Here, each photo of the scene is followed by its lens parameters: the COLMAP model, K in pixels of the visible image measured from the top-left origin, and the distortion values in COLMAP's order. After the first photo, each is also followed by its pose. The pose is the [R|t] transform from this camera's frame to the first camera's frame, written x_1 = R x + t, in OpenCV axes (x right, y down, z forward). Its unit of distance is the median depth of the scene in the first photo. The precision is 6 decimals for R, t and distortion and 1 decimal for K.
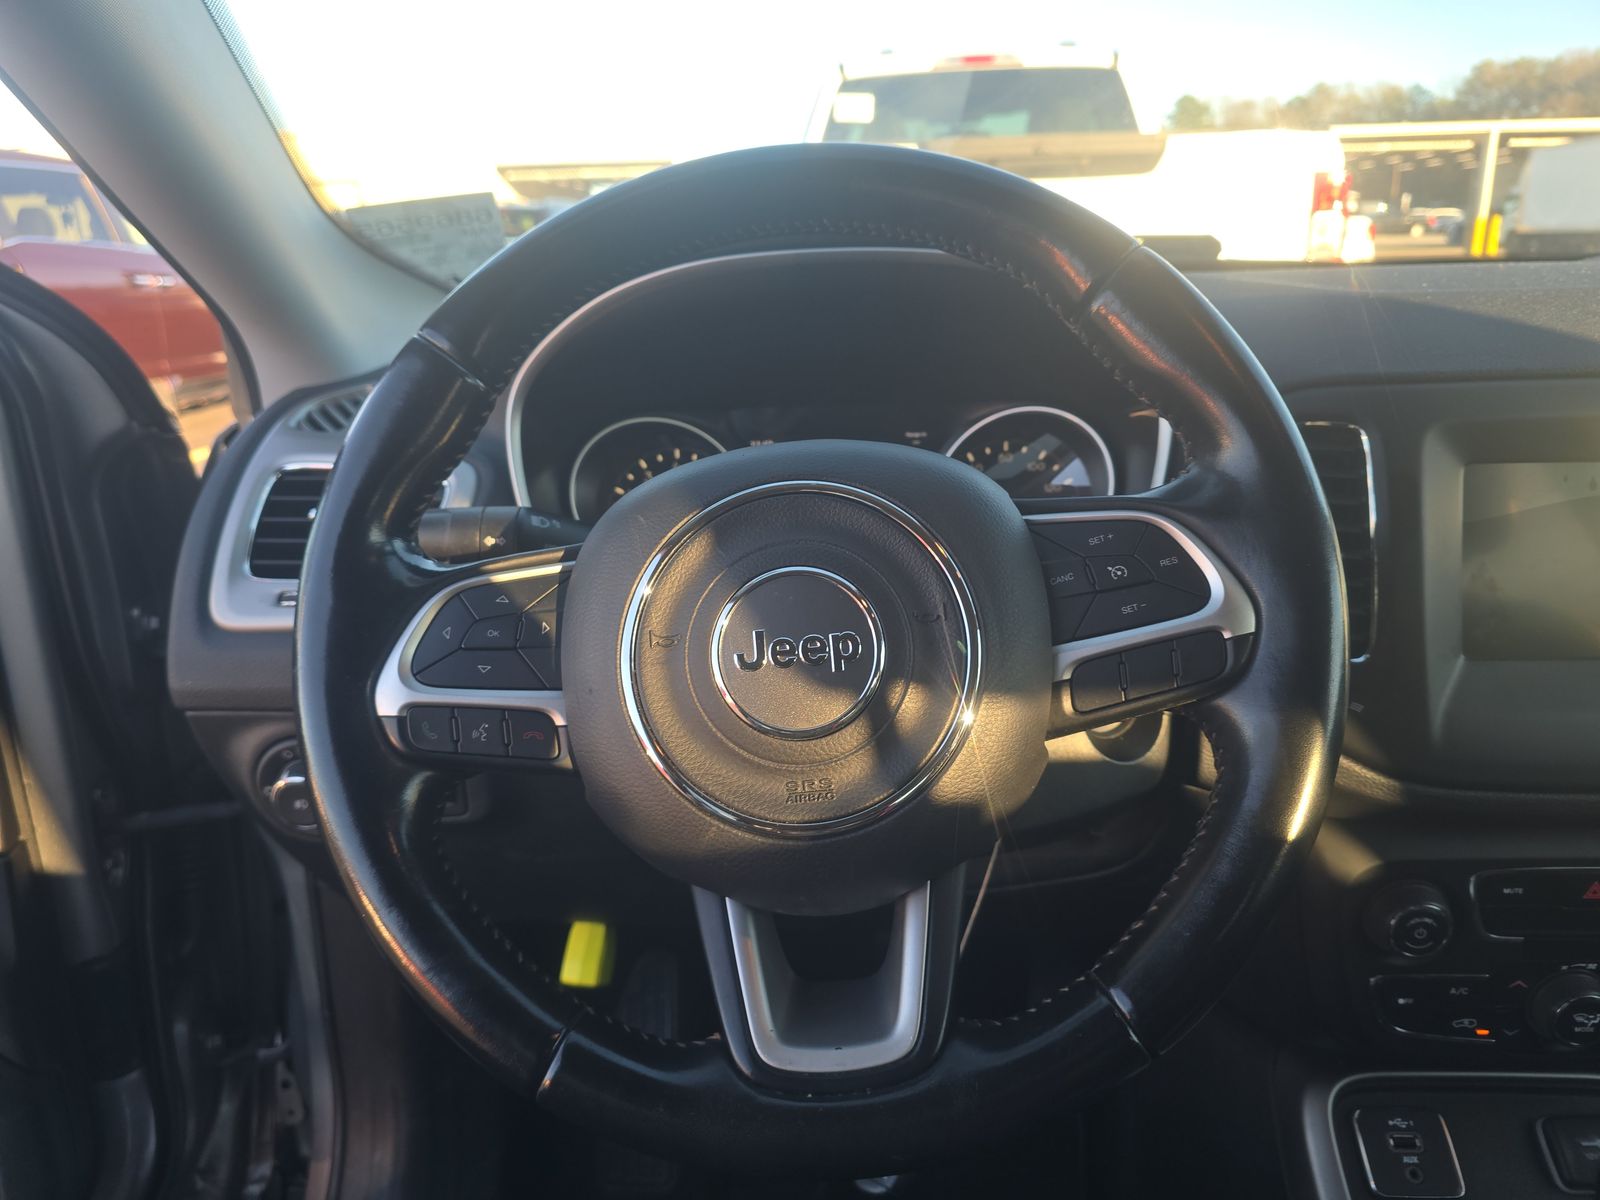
lens RADIAL K [[1042.5, 0, 845.0], [0, 1042.5, 607.3], [0, 0, 1]] dist [0.149067, -0.208081]
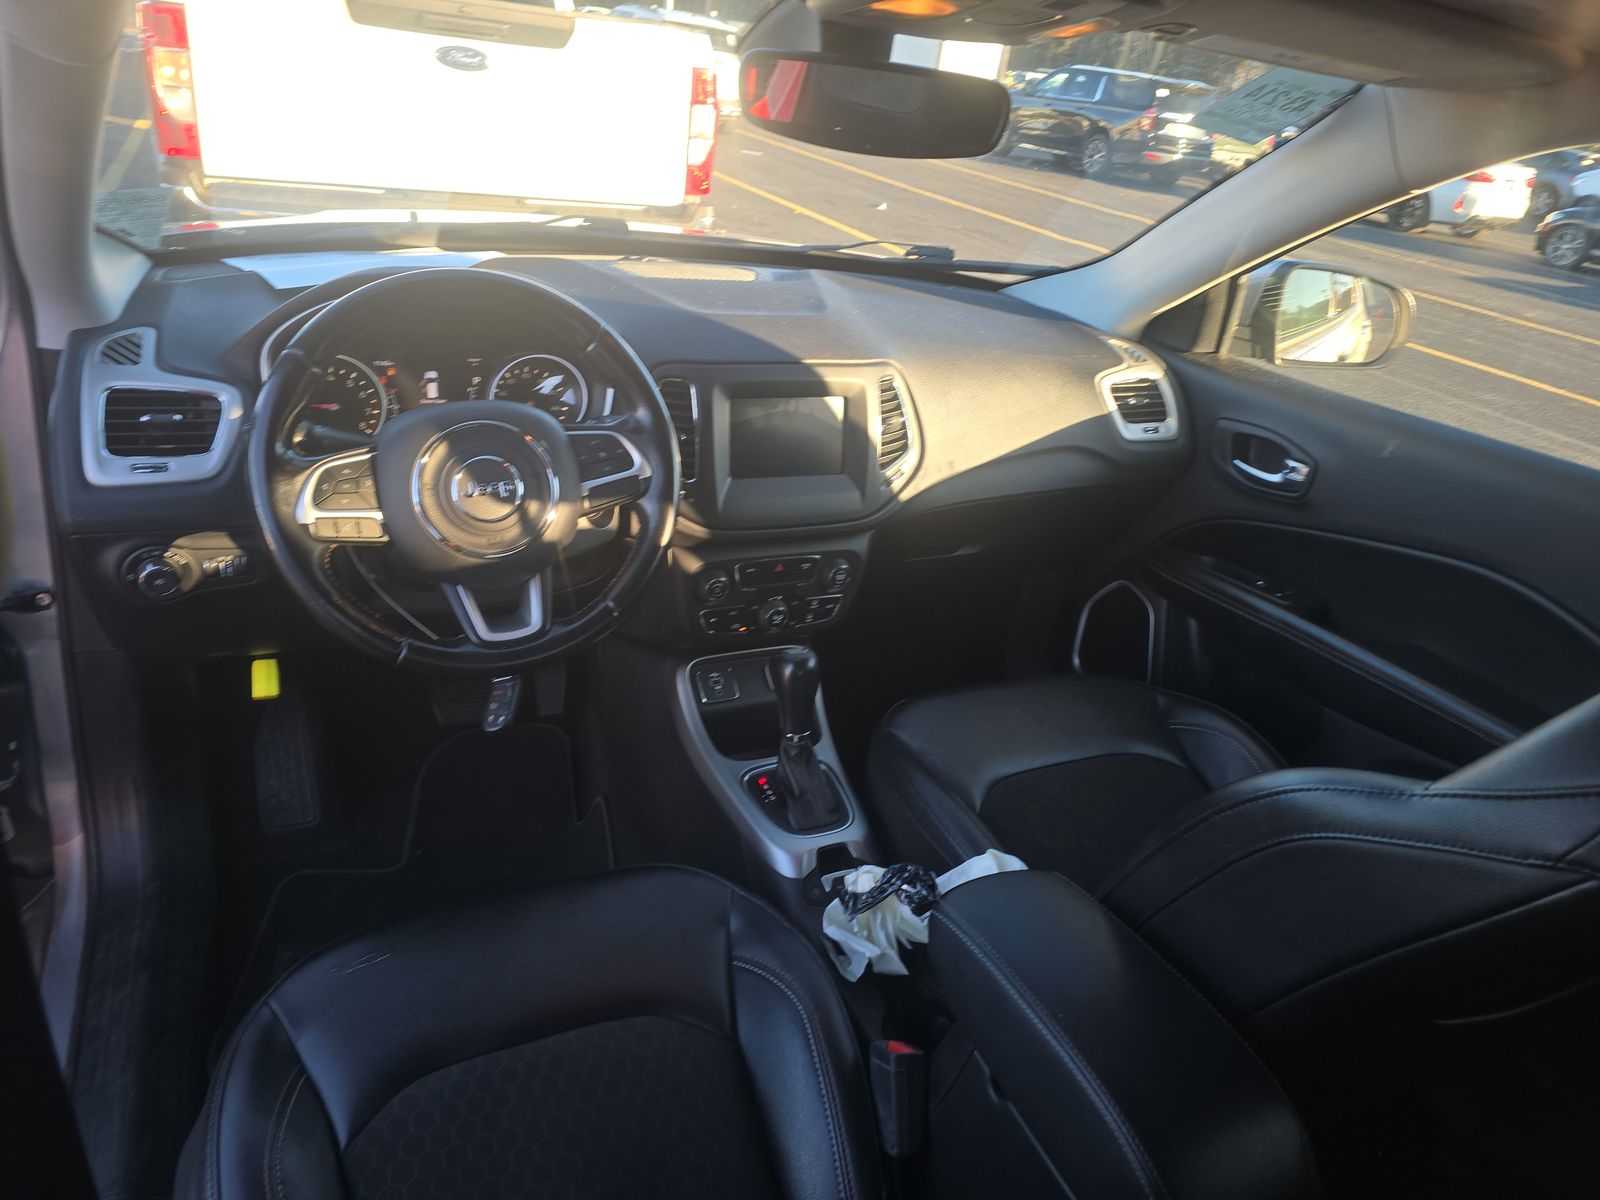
lens RADIAL K [[1105.1, 0, 803.4], [0, 1105.1, 568.7], [0, 0, 1]] dist [-0.007421, 0.027488]
pose [[0.880787, -0.074431, 0.467626, -0.630299], [0.005560, 0.989126, 0.146965, -0.156962], [-0.473479, -0.126845, 0.871624, -1.737350]]
